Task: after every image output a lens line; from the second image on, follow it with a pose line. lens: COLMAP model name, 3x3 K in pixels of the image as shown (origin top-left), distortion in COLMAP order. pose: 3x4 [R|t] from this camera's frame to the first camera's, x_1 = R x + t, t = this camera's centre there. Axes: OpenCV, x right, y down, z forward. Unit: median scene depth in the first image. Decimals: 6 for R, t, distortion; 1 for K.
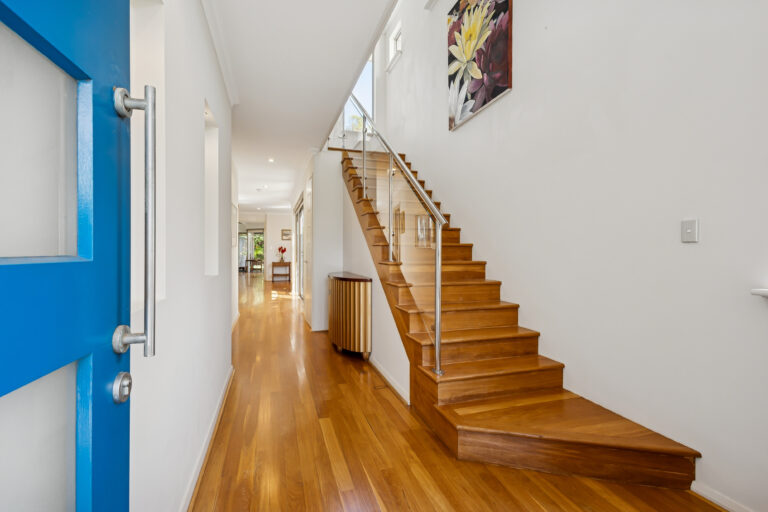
lens RADIAL K [[349.8, 0, 384.0], [0, 349.8, 256.0], [0, 0, 1]] dist [0.000386, -0.000577]
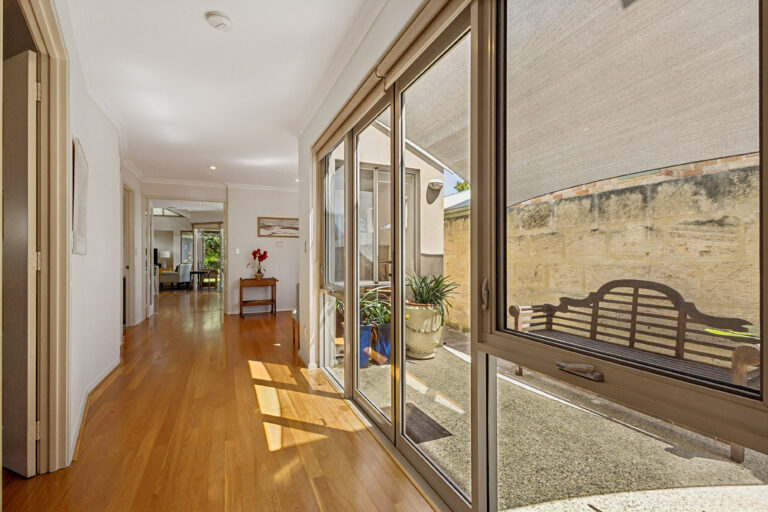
lens RADIAL K [[349.8, 0, 384.0], [0, 349.8, 256.0], [0, 0, 1]] dist [0.000386, -0.000577]
pose [[0.993345, -0.007809, 0.114916, -0.162444], [0.009448, 0.999861, -0.013727, -0.007090], [-0.114792, 0.014721, 0.993280, 0.447770]]
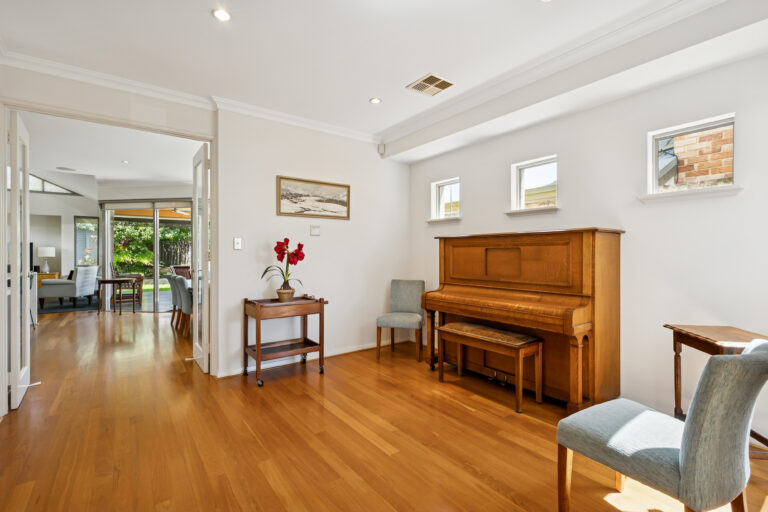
lens RADIAL K [[349.8, 0, 384.0], [0, 349.8, 256.0], [0, 0, 1]] dist [0.000386, -0.000577]
pose [[0.944686, -0.007037, 0.327901, -0.301438], [0.010809, 0.999895, -0.009681, -0.010748], [-0.327798, 0.012690, 0.944662, 0.716658]]
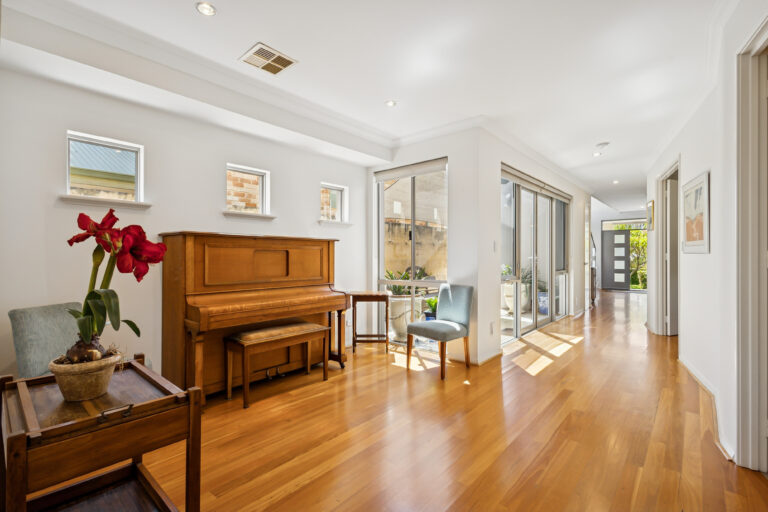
lens RADIAL K [[349.8, 0, 384.0], [0, 349.8, 256.0], [0, 0, 1]] dist [0.000386, -0.000577]
pose [[-0.518908, -0.004283, 0.854819, -0.394877], [0.009370, 0.999899, 0.010698, -0.014745], [-0.854778, 0.013561, -0.518816, 0.955118]]
